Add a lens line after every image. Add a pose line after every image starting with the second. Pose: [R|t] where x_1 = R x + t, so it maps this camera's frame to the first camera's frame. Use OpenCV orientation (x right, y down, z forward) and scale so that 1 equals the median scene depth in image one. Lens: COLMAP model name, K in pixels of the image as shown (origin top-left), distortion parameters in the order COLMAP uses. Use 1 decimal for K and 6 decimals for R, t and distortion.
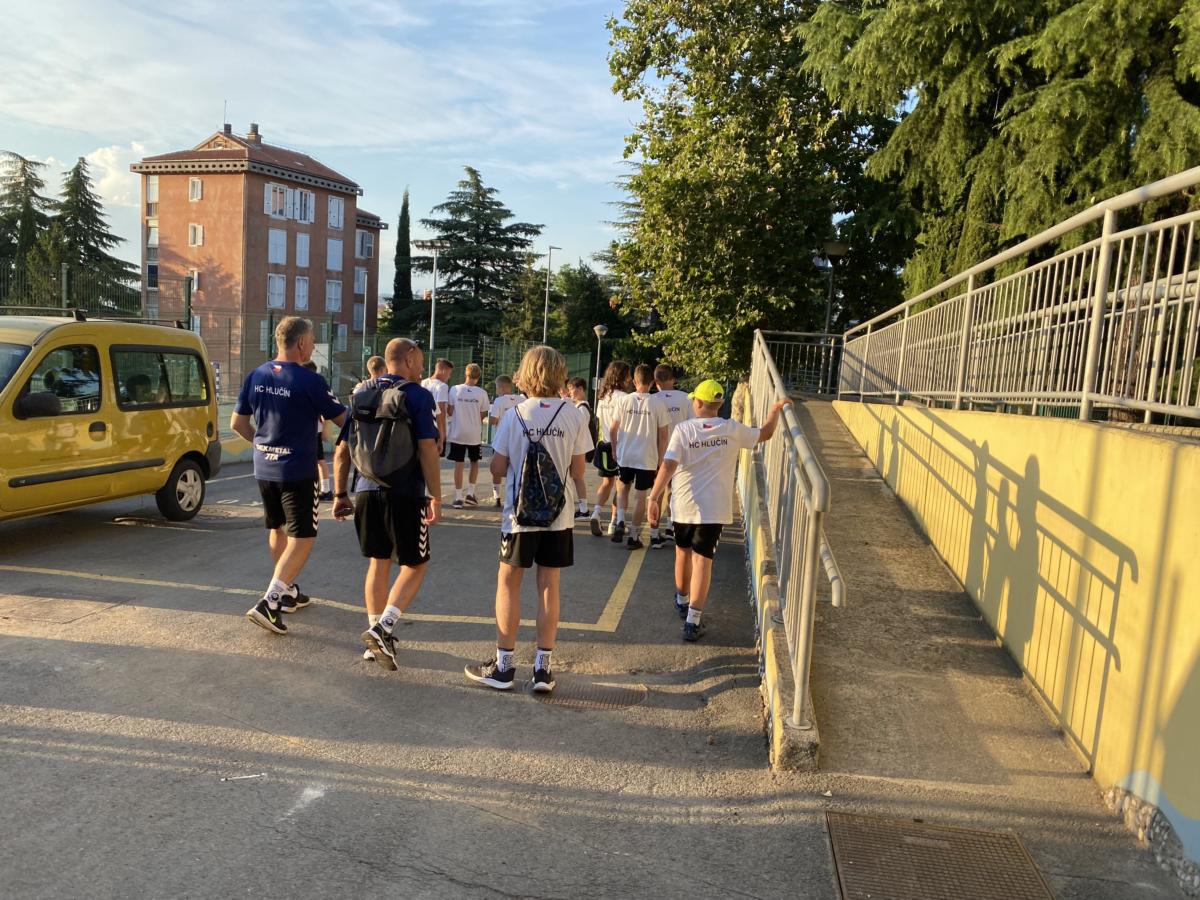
lens RADIAL K [[906.6, 0, 604.9], [0, 906.6, 447.5], [0, 0, 1]] dist [0.019652, -0.017368]
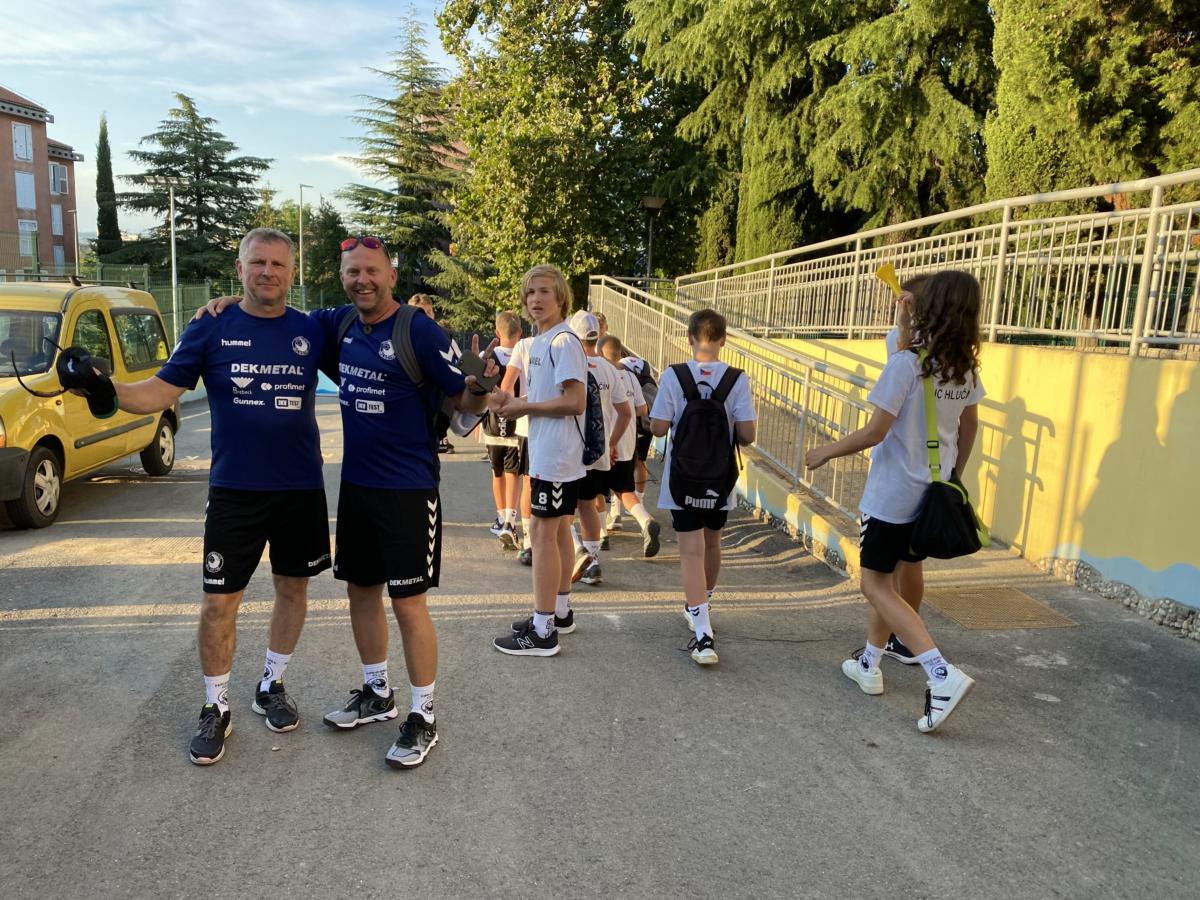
lens RADIAL K [[906.6, 0, 598.3], [0, 906.6, 455.4], [0, 0, 1]] dist [0.019652, -0.017368]
pose [[0.953606, -0.077342, 0.290952, -0.172042], [0.054985, 0.994925, 0.084261, -0.001735], [-0.295992, -0.064354, 0.953020, -0.087036]]
